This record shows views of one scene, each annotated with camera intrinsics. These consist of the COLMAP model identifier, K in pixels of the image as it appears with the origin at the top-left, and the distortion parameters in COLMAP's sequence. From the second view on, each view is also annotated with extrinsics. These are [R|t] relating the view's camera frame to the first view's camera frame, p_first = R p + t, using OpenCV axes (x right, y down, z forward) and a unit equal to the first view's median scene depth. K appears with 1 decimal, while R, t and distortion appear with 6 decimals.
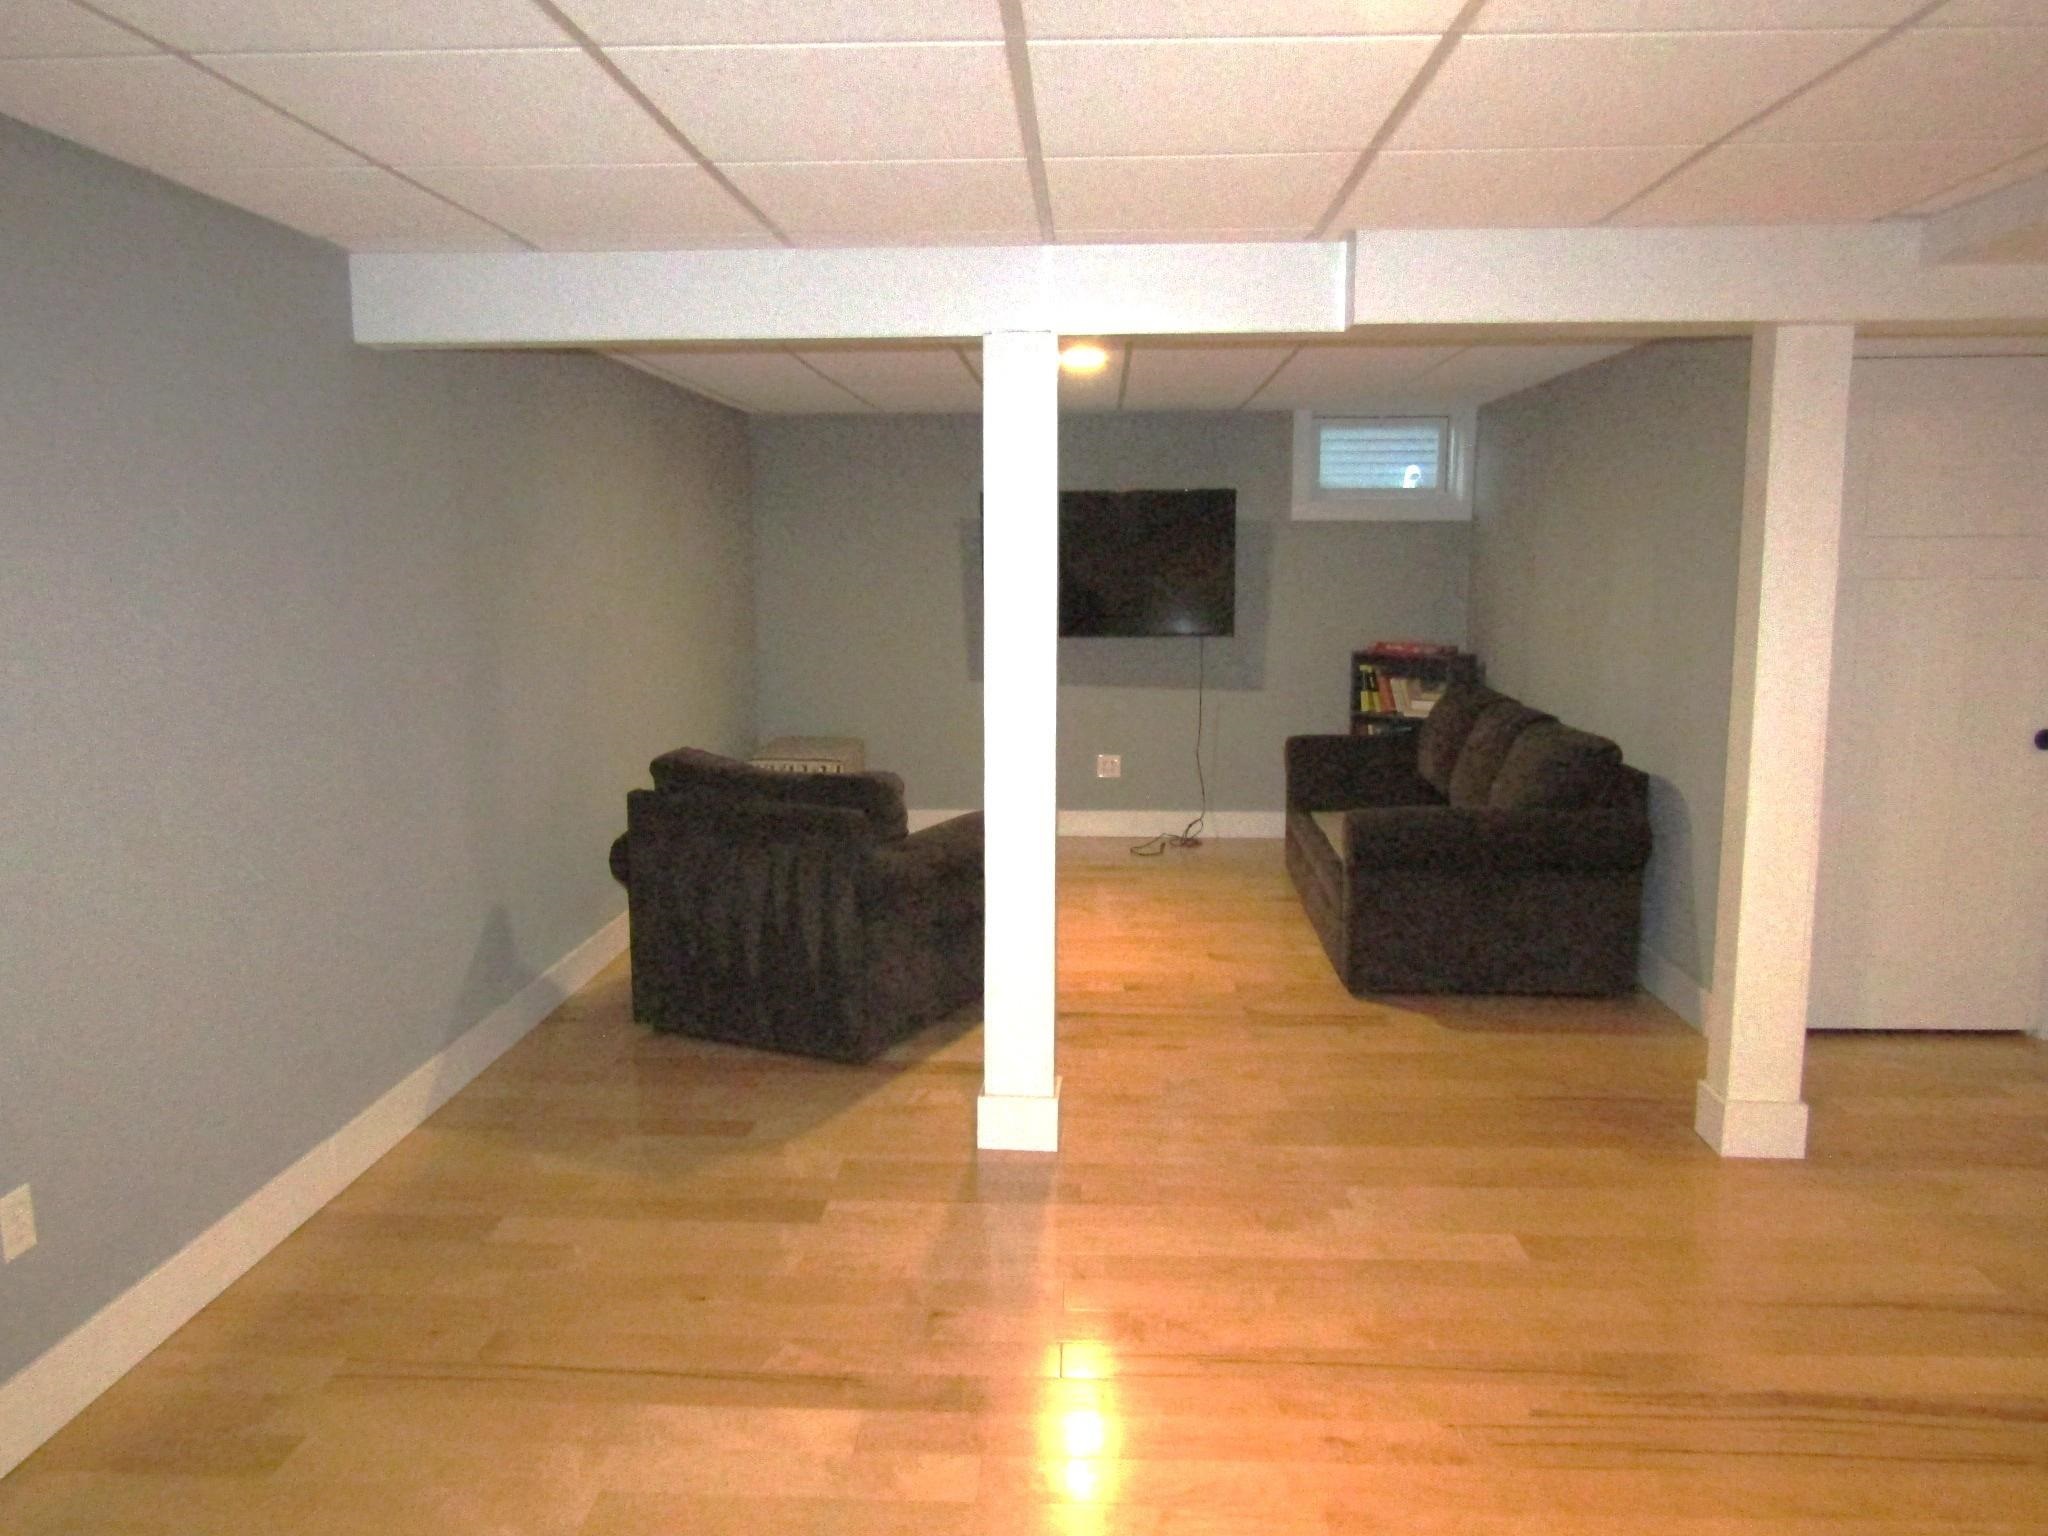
lens RADIAL K [[1447.7, 0, 1024.0], [0, 1447.7, 768.0], [0, 0, 1]] dist [-0.013084, 0.001286]
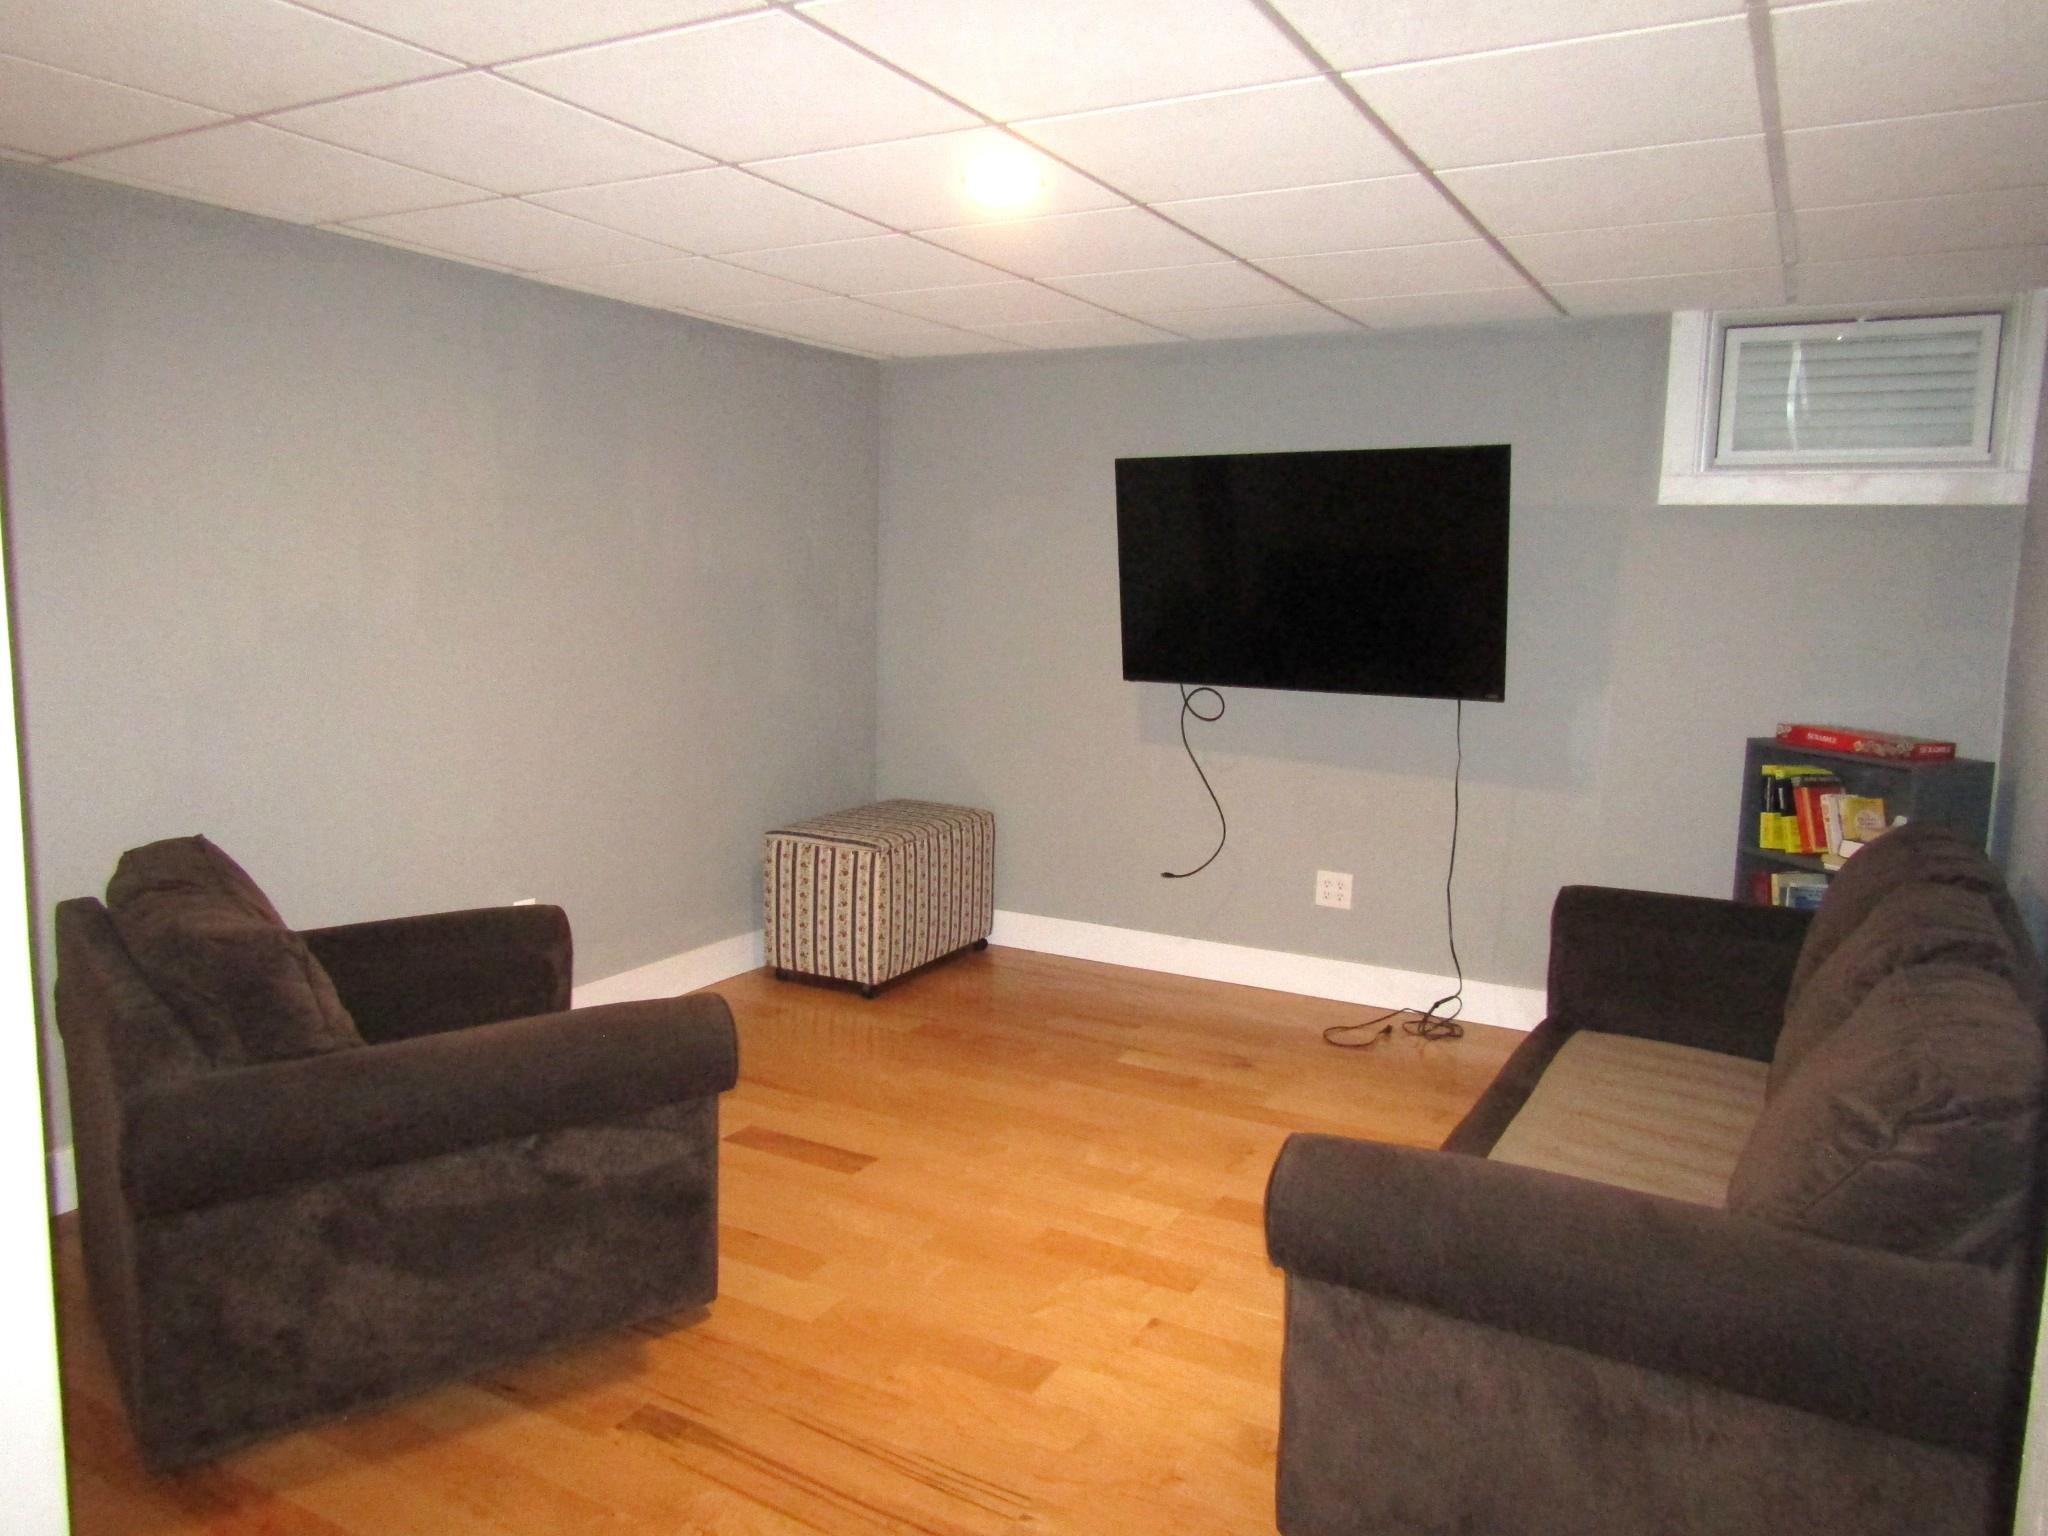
lens RADIAL K [[1446.0, 0, 1030.5], [0, 1446.0, 770.1], [0, 0, 1]] dist [-0.000136, -0.016714]
pose [[0.898057, 0.080314, -0.432484, 0.220333], [-0.087088, 0.996192, 0.004158, -0.047007], [0.431171, 0.033930, 0.901632, 0.381367]]
